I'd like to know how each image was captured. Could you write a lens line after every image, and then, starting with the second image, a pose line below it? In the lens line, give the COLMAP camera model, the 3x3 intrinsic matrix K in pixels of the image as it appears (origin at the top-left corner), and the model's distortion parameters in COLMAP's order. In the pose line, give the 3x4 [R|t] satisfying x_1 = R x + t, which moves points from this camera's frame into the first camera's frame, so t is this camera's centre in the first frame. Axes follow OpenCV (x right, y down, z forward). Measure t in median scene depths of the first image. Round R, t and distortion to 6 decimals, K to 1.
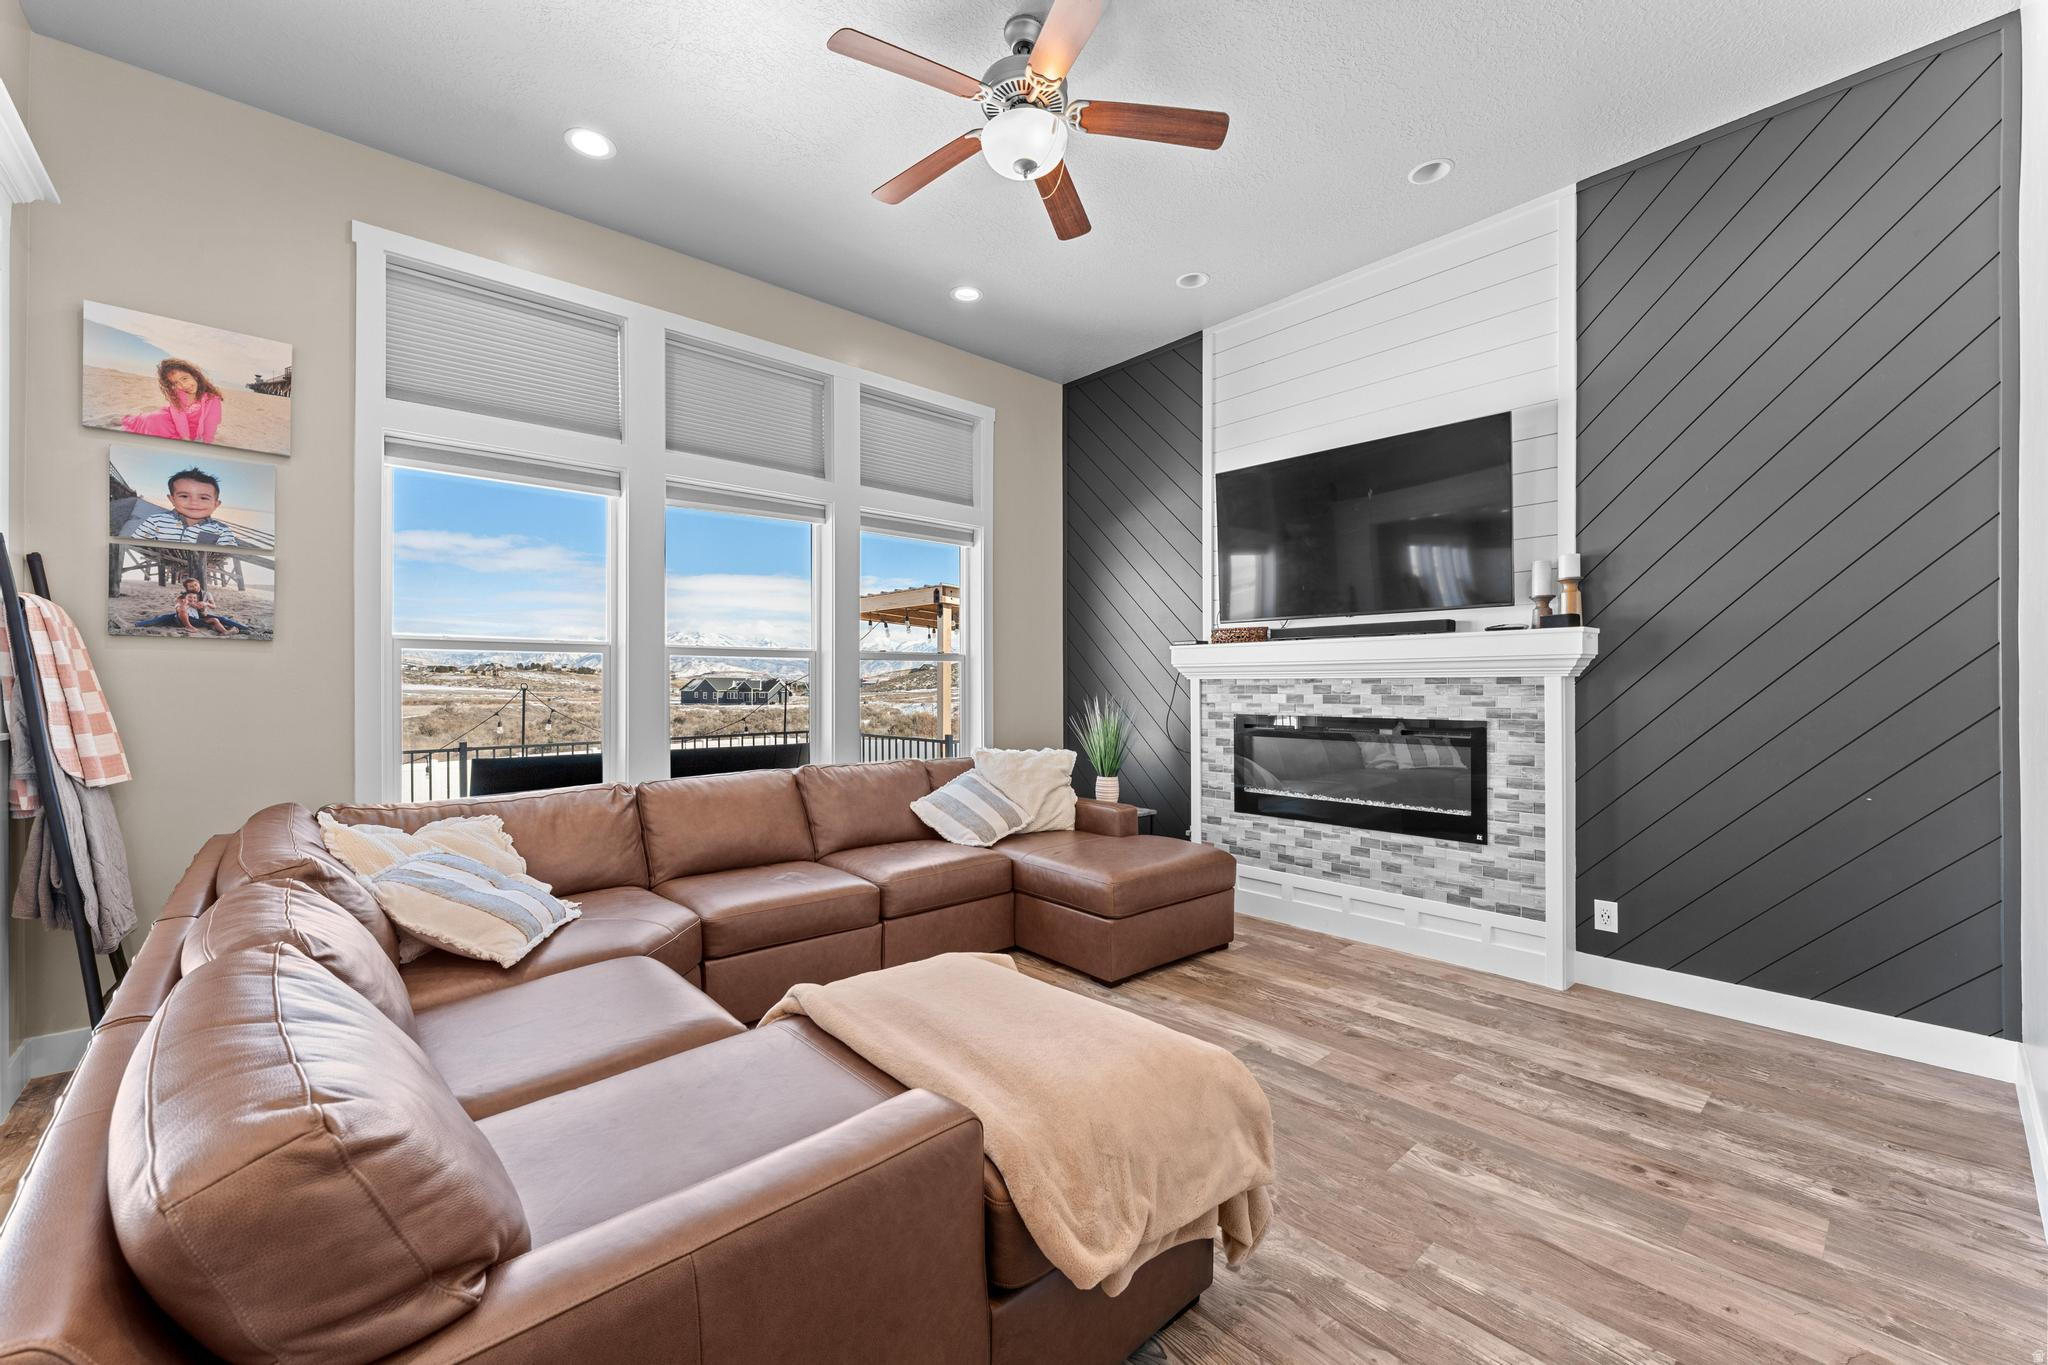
lens RADIAL K [[814.6, 0, 1017.6], [0, 814.6, 683.1], [0, 0, 1]] dist [-0.000655, 0.000263]
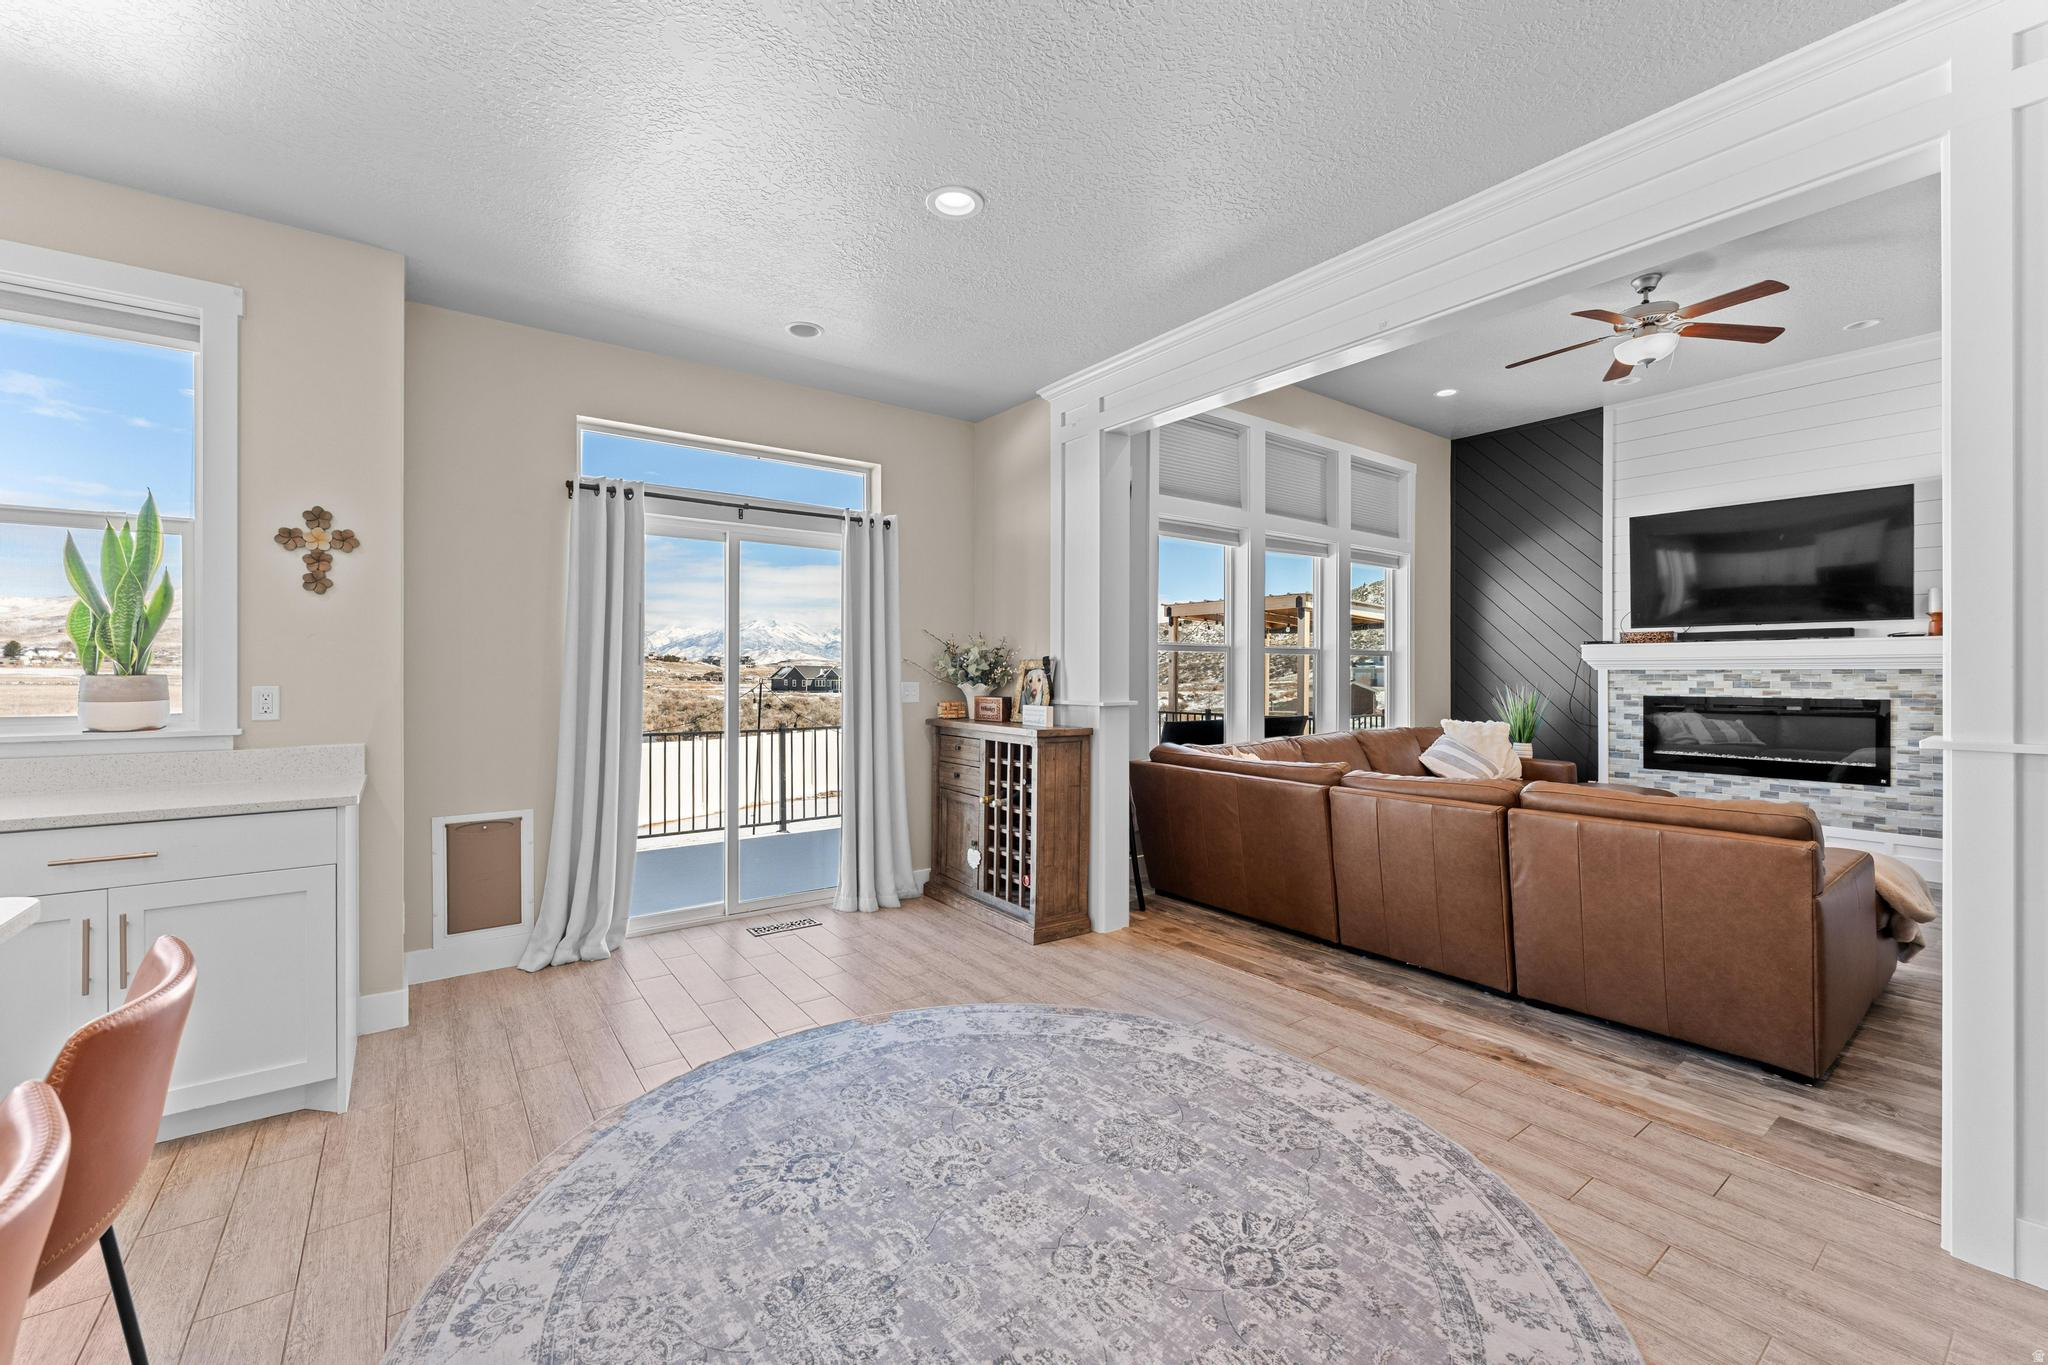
lens RADIAL K [[828.6, 0, 1013.6], [0, 828.6, 675.0], [0, 0, 1]] dist [-0.000771, 0.000068]
pose [[0.995708, 0.002168, -0.092521, -0.745678], [-0.001771, 0.999989, 0.004375, -0.000610], [0.092530, -0.004193, 0.995701, -0.533792]]
